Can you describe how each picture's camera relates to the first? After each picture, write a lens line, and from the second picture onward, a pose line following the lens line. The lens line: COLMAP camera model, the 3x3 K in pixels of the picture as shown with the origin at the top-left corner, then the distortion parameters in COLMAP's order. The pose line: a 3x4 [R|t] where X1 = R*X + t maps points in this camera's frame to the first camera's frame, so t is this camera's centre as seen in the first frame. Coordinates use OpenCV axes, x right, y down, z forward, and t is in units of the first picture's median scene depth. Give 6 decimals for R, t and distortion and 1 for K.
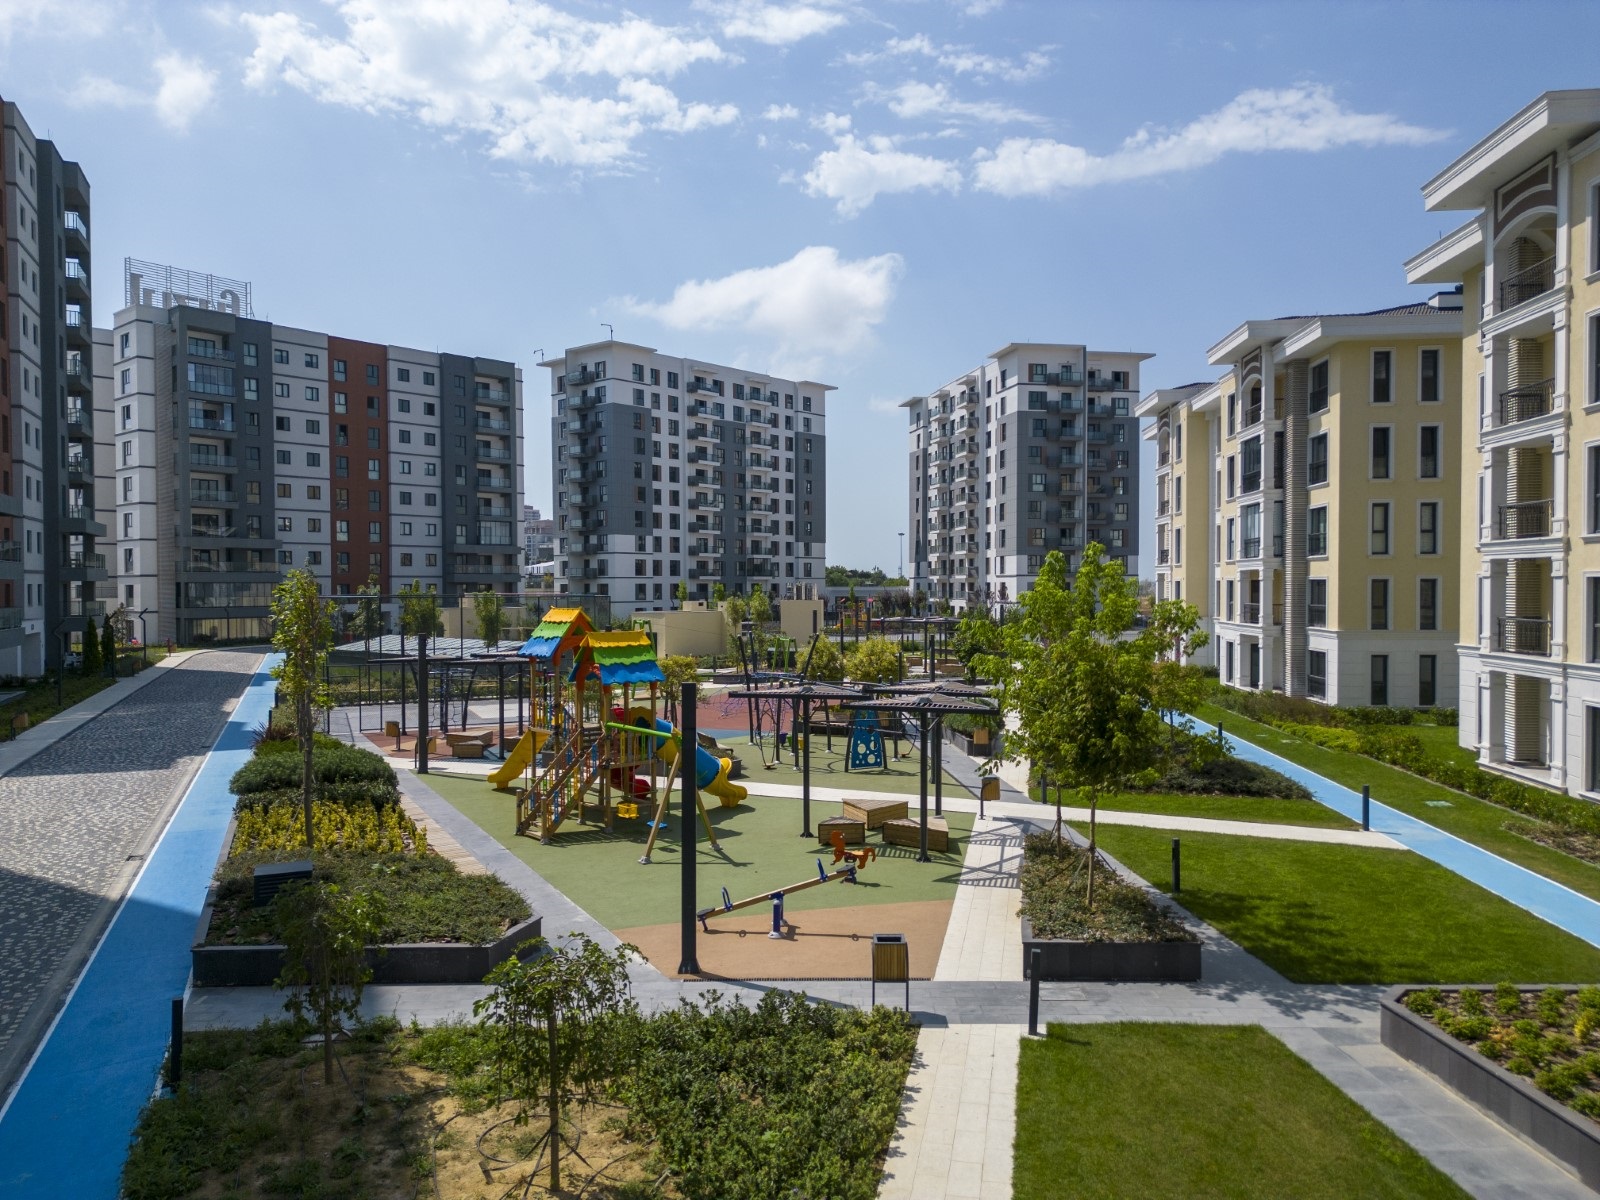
lens RADIAL K [[1124.9, 0, 804.6], [0, 1124.9, 600.6], [0, 0, 1]] dist [0.081925, -0.092653]
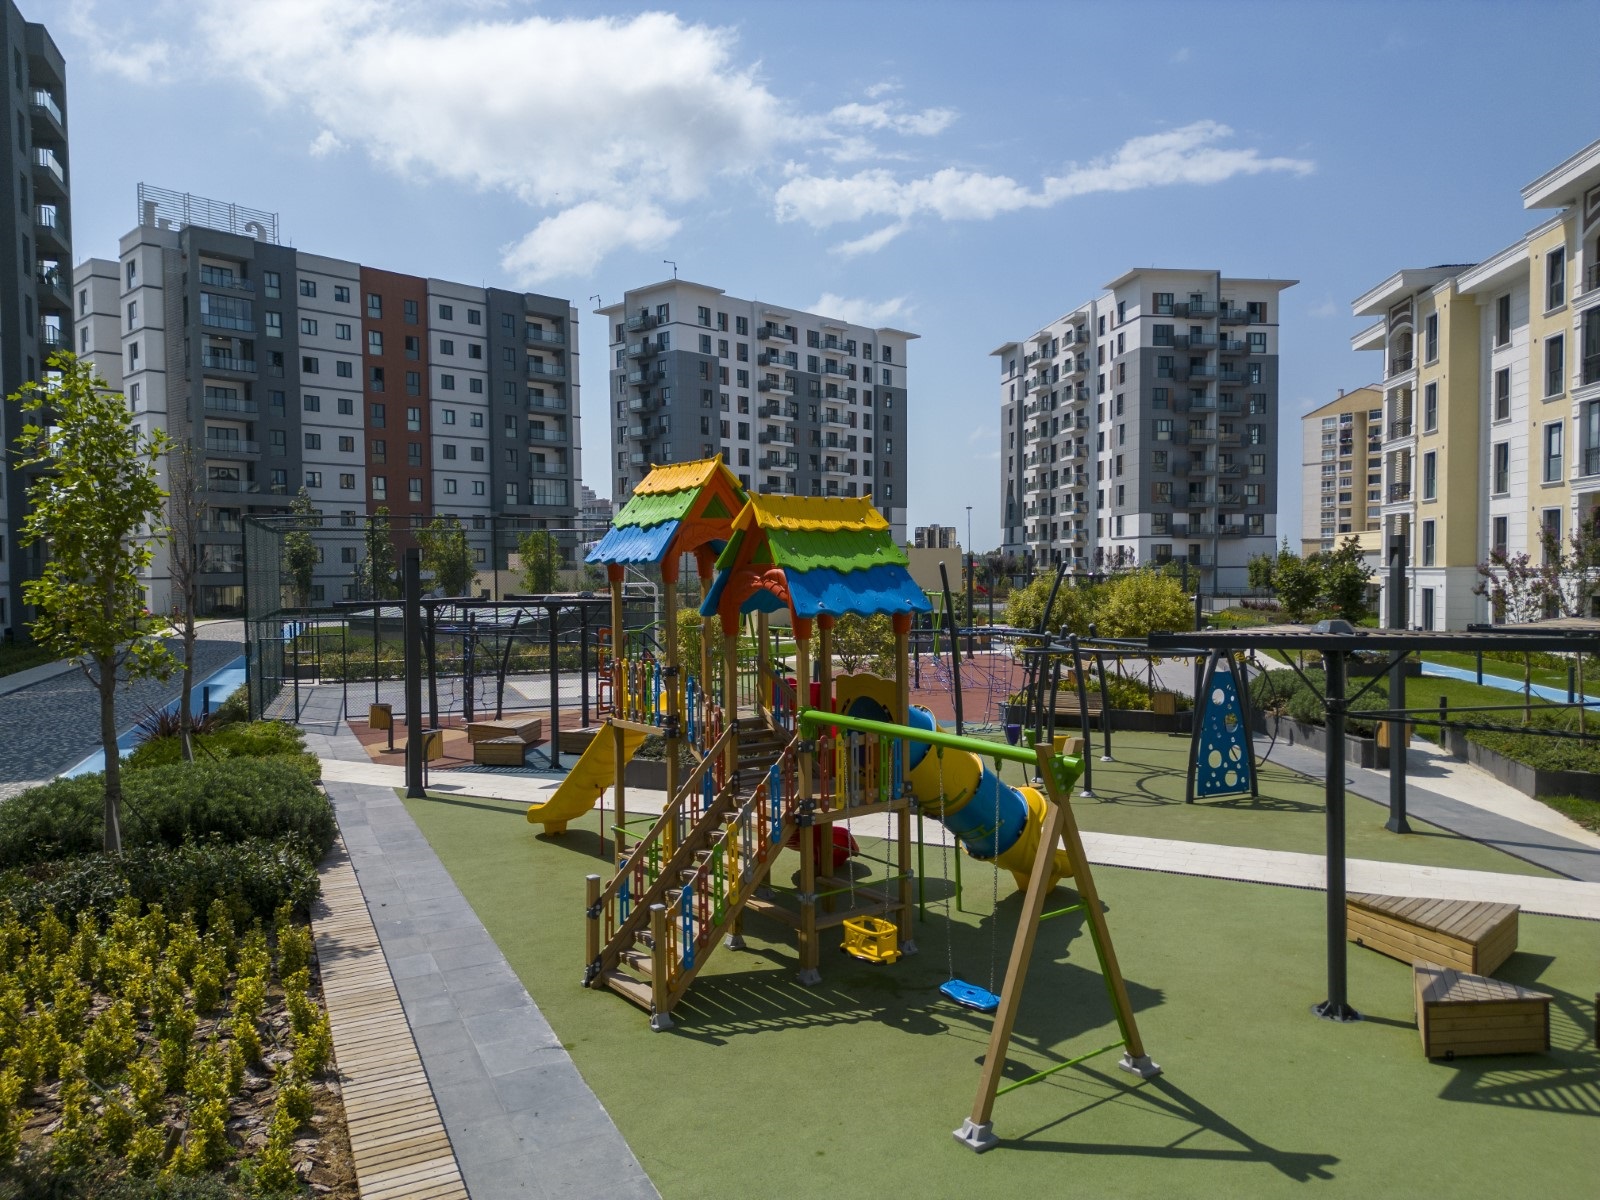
lens RADIAL K [[1133.0, 0, 801.8], [0, 1133.0, 596.9], [0, 0, 1]] dist [0.077138, -0.073086]
pose [[0.998720, -0.003696, -0.050435, -0.030127], [0.004390, 0.999897, 0.013654, 0.011935], [0.050380, -0.013858, 0.998634, 0.115033]]
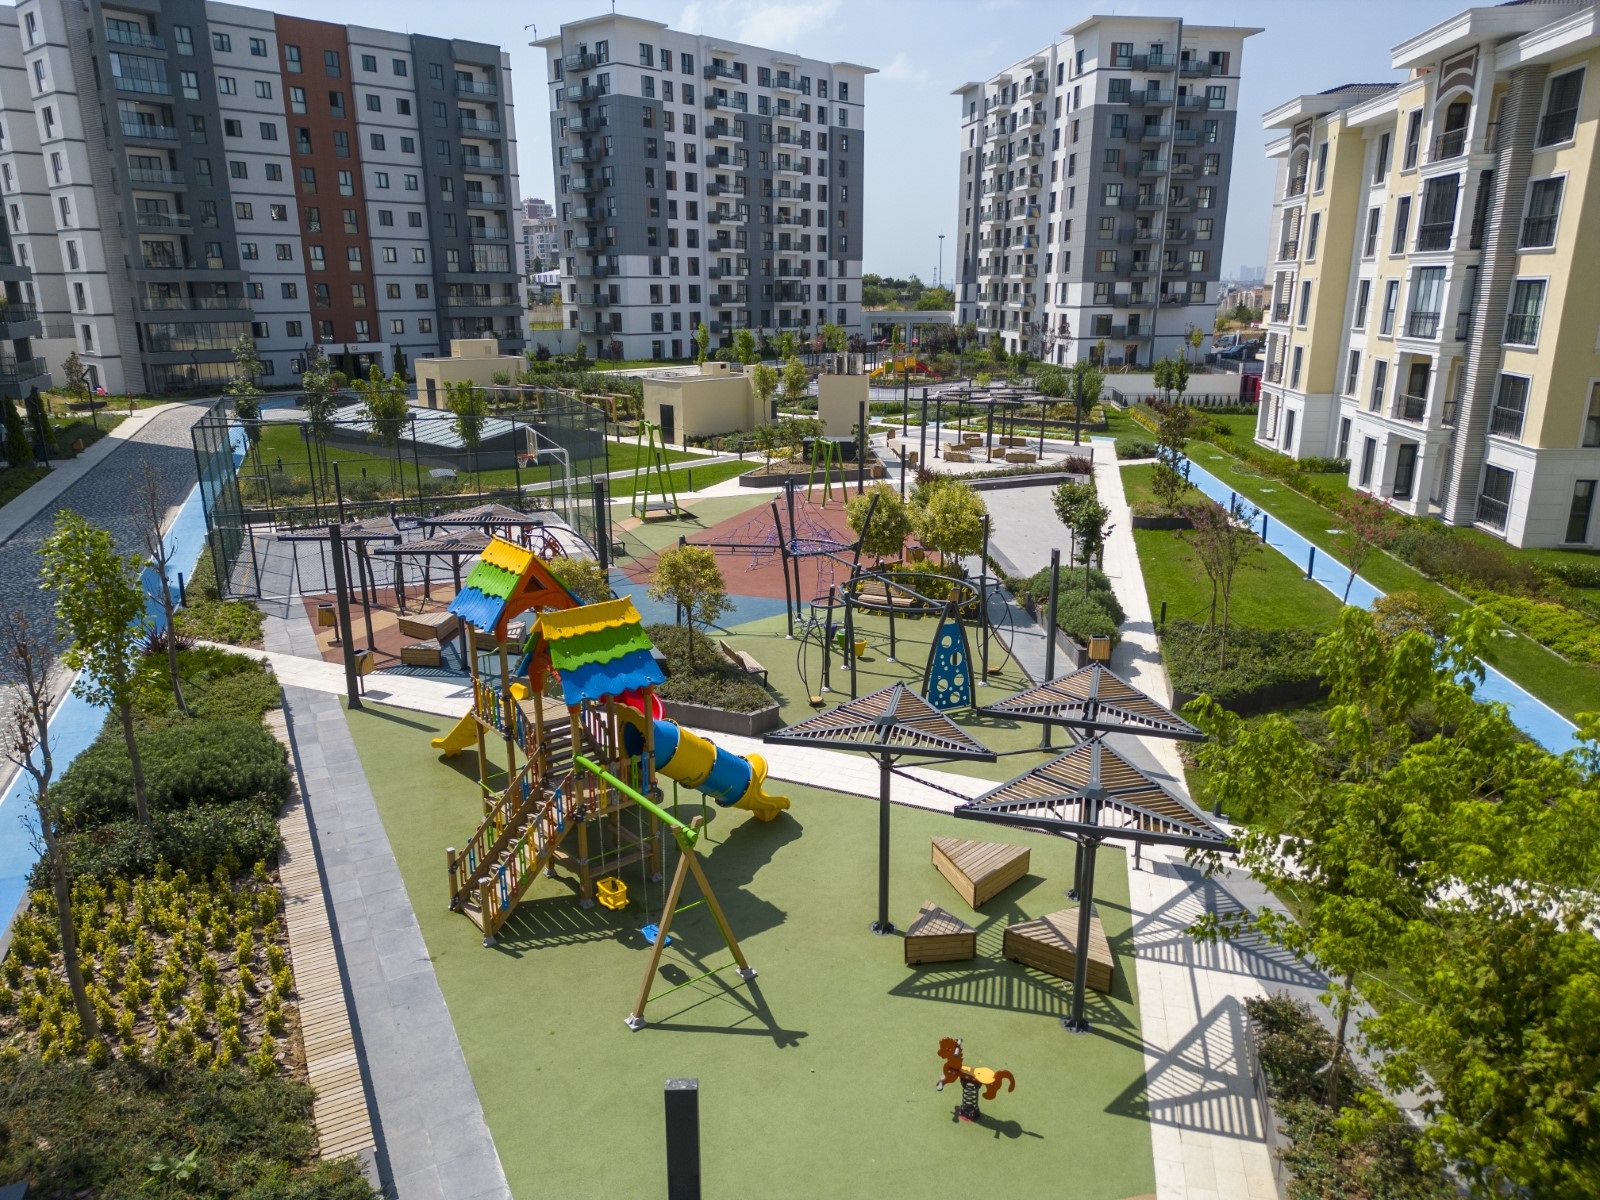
lens RADIAL K [[1135.8, 0, 800.0], [0, 1135.8, 600.0], [0, 0, 1]] dist [0.061713, -0.053680]
pose [[0.999598, 0.008375, -0.027075, -0.005742], [-0.001276, 0.967666, 0.252231, -0.027881], [0.028312, -0.252095, 0.967288, 0.075987]]
